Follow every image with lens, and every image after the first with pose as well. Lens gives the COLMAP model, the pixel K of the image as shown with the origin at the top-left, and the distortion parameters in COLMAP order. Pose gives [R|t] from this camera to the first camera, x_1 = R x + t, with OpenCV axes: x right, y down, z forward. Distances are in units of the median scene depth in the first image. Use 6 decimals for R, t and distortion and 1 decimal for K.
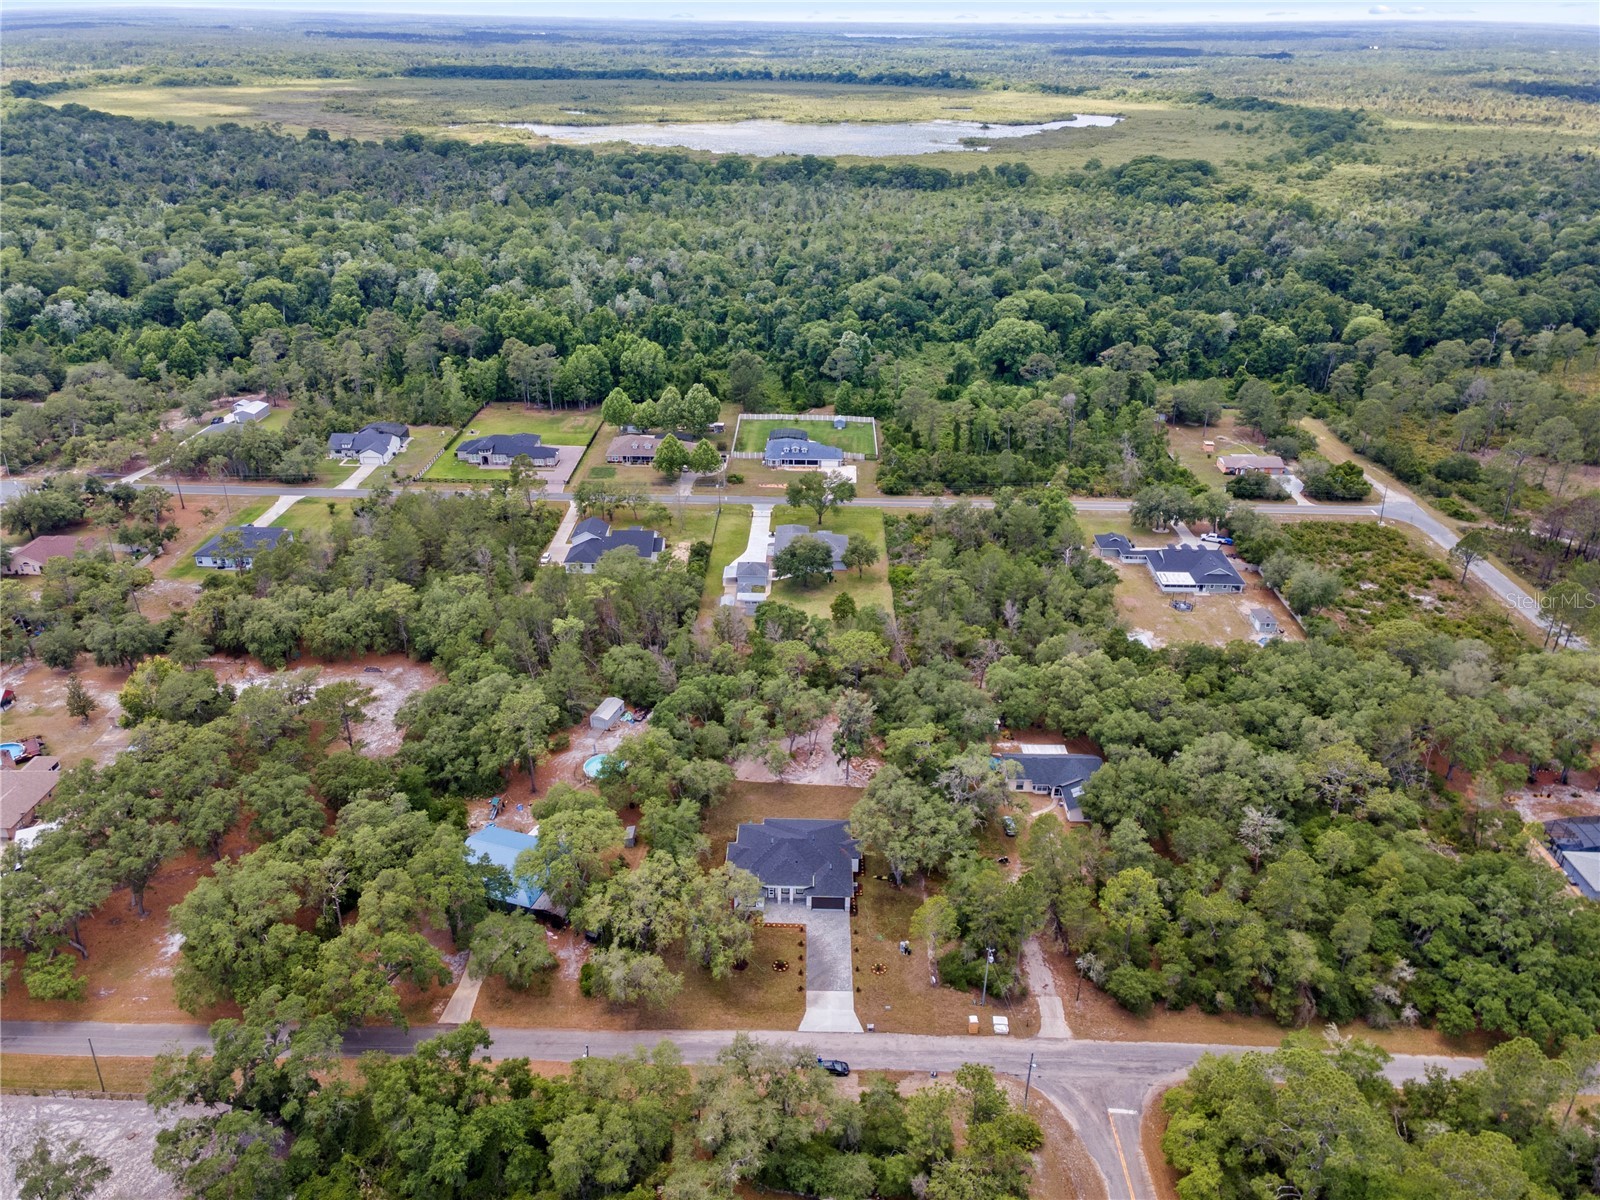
lens RADIAL K [[1158.6, 0, 794.8], [0, 1158.6, 602.1], [0, 0, 1]] dist [0.039643, 0.013213]
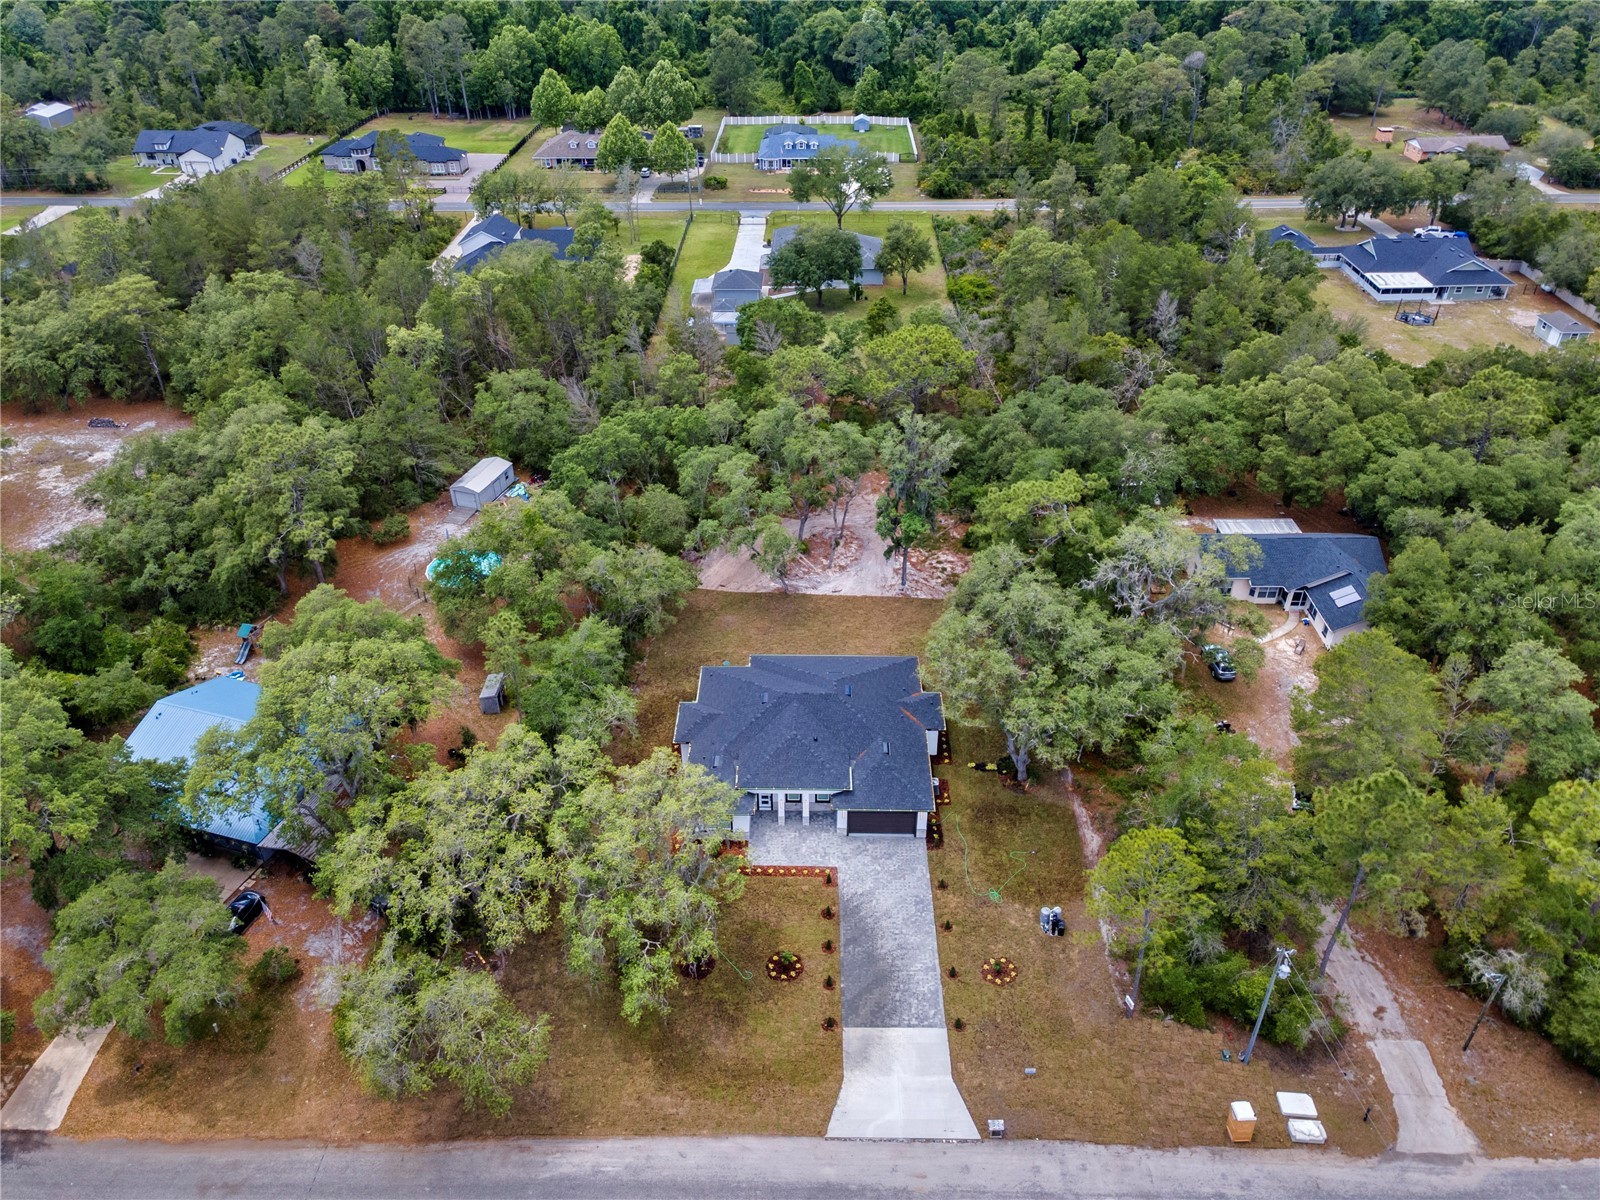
lens RADIAL K [[1158.6, 0, 797.0], [0, 1158.6, 597.8], [0, 0, 1]] dist [0.039643, 0.013213]
pose [[0.999855, -0.015138, -0.007771, -0.001227], [0.015999, 0.991856, 0.126358, 0.082499], [0.005795, -0.126464, 0.991954, 0.421002]]
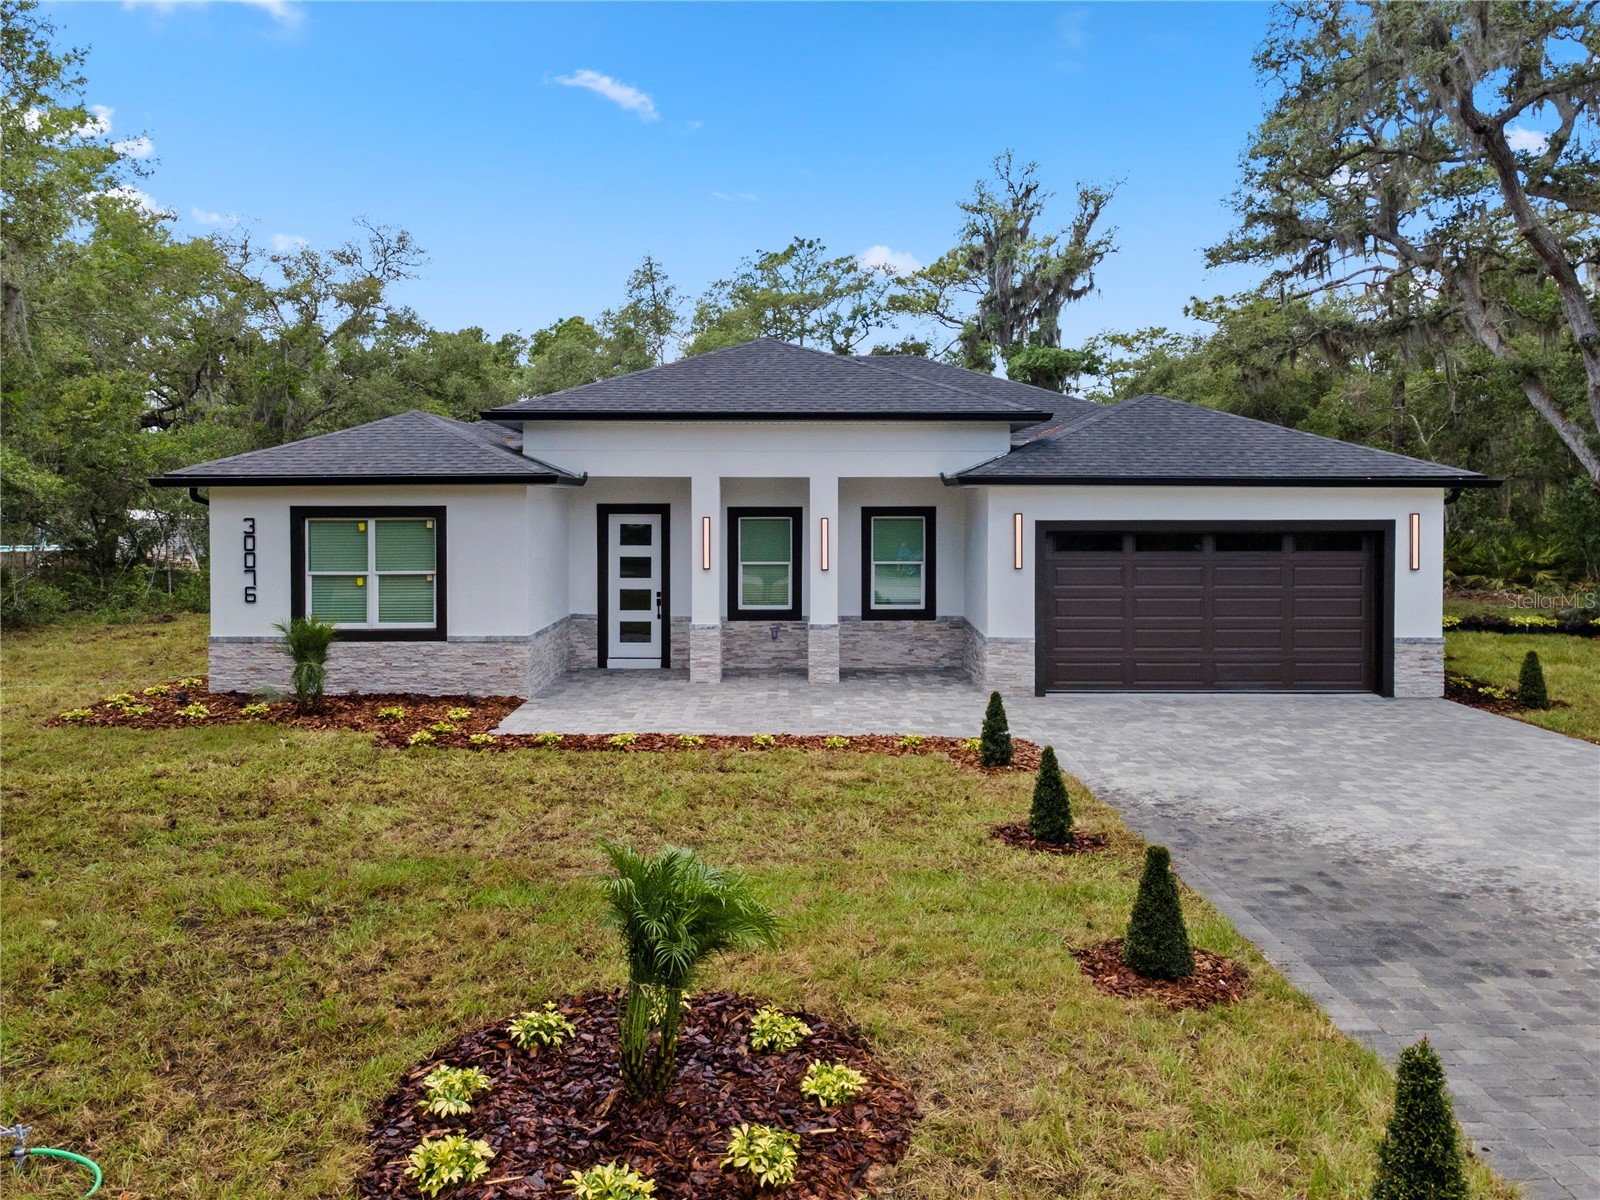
lens RADIAL K [[1158.6, 0, 800.9], [0, 1158.6, 598.5], [0, 0, 1]] dist [0.039643, 0.013213]
pose [[0.999386, -0.010278, 0.033493, -0.006715], [0.023827, 0.900257, -0.434707, 0.238439], [-0.025684, 0.435238, 0.899949, 0.727189]]
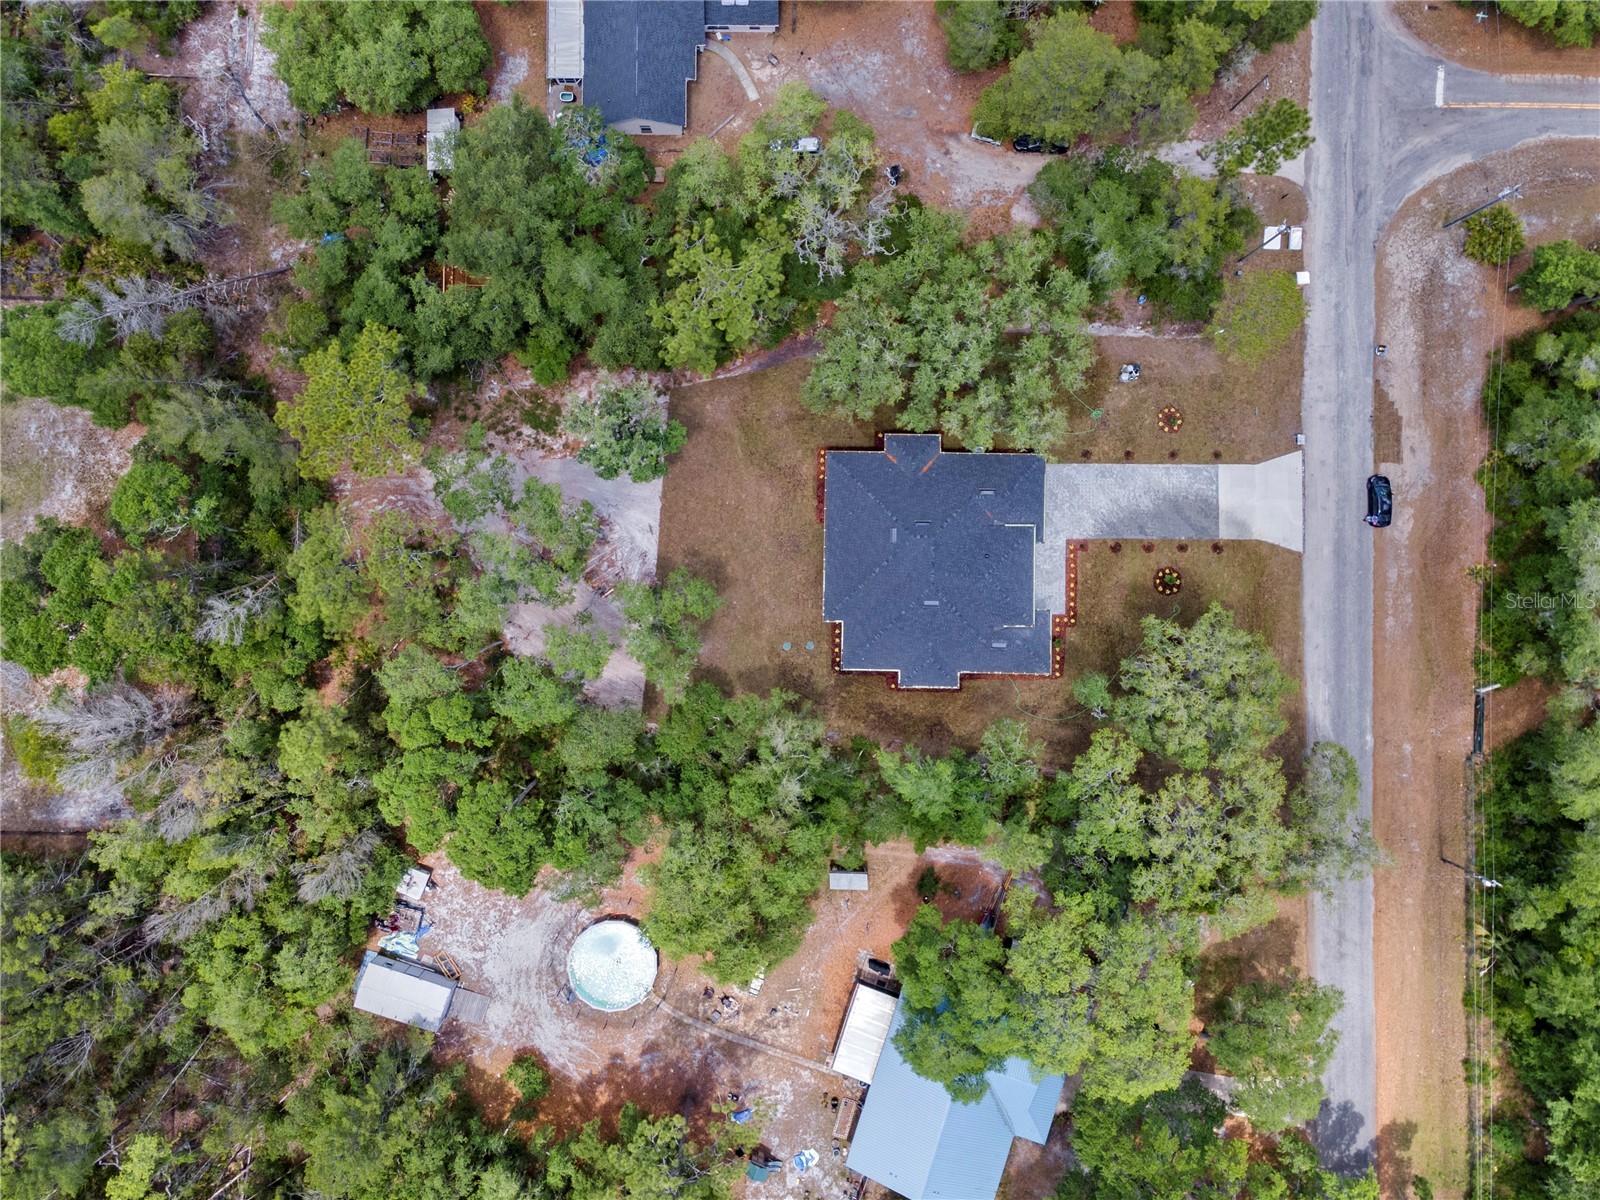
lens RADIAL K [[1158.6, 0, 800.4], [0, 1158.6, 599.1], [0, 0, 1]] dist [0.039643, 0.013213]
pose [[-0.006194, -0.999480, 0.031650, -0.029442], [0.445520, 0.025577, 0.894906, -0.233630], [-0.895250, 0.019643, 0.445130, 0.675350]]
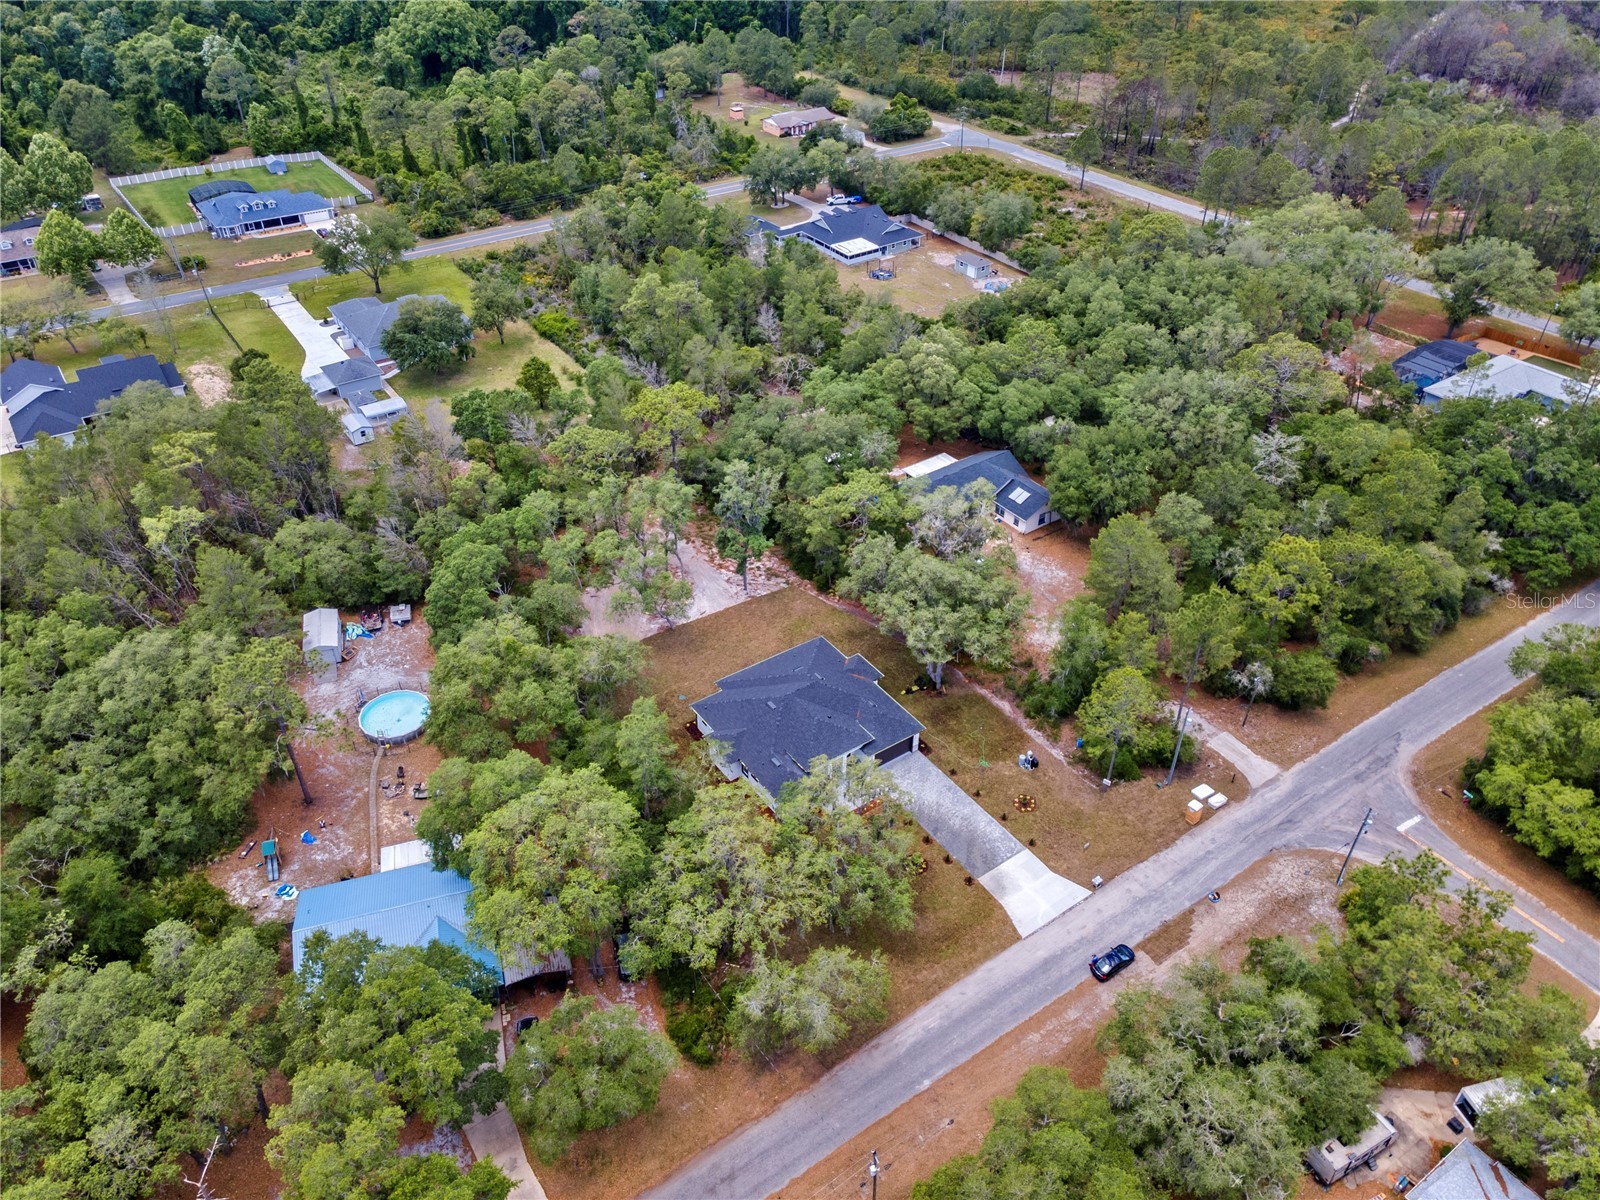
lens RADIAL K [[1158.6, 0, 791.1], [0, 1158.6, 598.5], [0, 0, 1]] dist [0.039643, 0.013213]
pose [[0.808948, -0.357891, 0.466387, -0.241186], [0.267143, 0.930485, 0.250666, -0.008727], [-0.523677, -0.078184, 0.848322, 0.366941]]
